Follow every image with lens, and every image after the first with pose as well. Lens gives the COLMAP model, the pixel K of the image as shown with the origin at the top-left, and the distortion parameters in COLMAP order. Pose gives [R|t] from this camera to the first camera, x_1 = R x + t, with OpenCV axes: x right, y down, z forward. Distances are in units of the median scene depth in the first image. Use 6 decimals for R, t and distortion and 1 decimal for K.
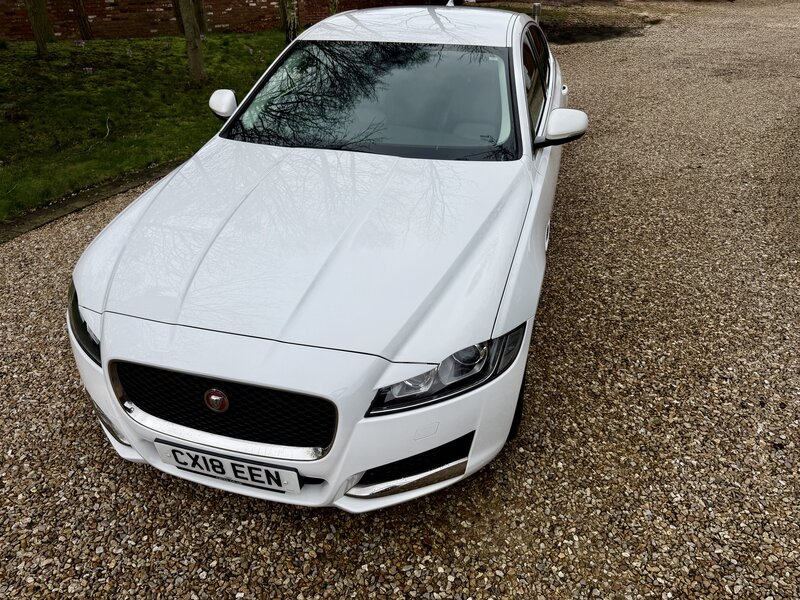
lens RADIAL K [[573.3, 0, 403.5], [0, 573.3, 305.9], [0, 0, 1]] dist [0.027602, -0.034520]
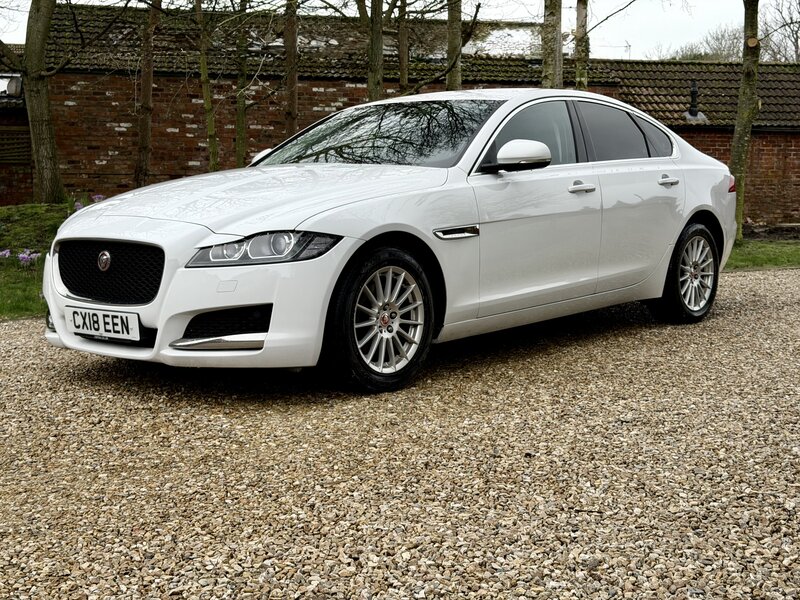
lens RADIAL K [[1144.3, 0, 403.4], [0, 1144.3, 294.3], [0, 0, 1]] dist [0.132309, 0.000000]
pose [[0.906094, 0.035583, -0.421577, 1.242360], [-0.217283, 0.894140, -0.391538, 0.966865], [0.363016, 0.446372, 0.817907, -0.804896]]
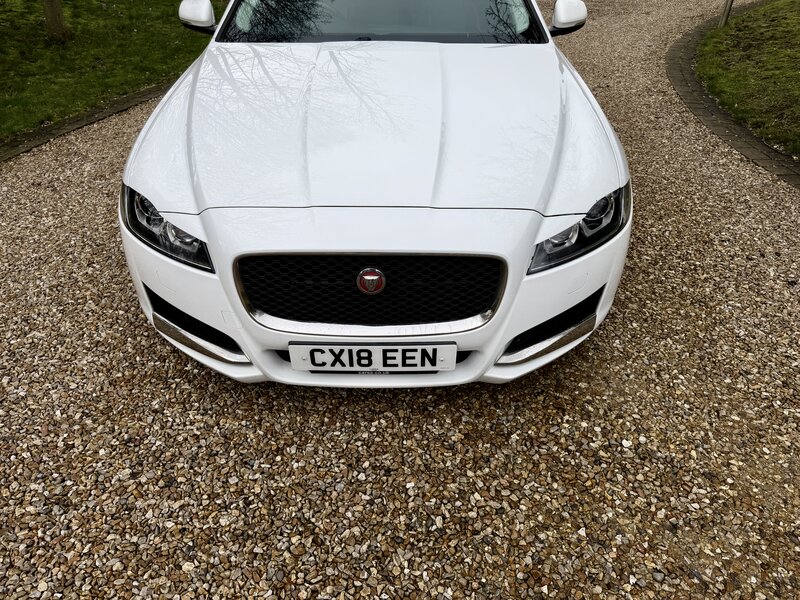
lens RADIAL K [[573.3, 0, 404.1], [0, 573.3, 303.1], [0, 0, 1]] dist [0.027602, -0.034520]
pose [[0.963104, -0.144820, 0.226843, -0.405987], [0.136030, 0.989232, 0.054000, 0.131356], [-0.232220, -0.021150, 0.972433, 0.072240]]
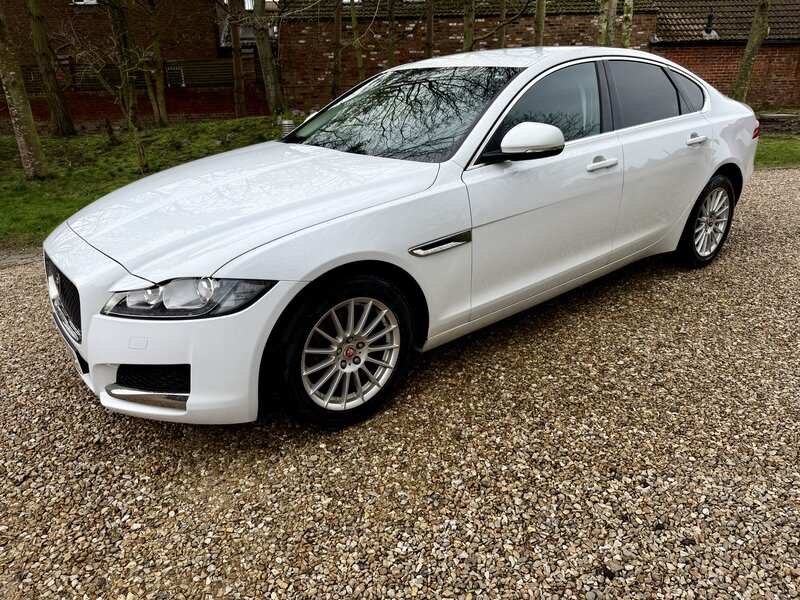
lens RADIAL K [[573.3, 0, 398.7], [0, 573.3, 303.5], [0, 0, 1]] dist [0.027602, -0.034520]
pose [[0.802854, 0.198525, -0.562151, 0.874539], [-0.287991, 0.954760, -0.074129, 0.069966], [0.522003, 0.221409, 0.823706, 0.274008]]
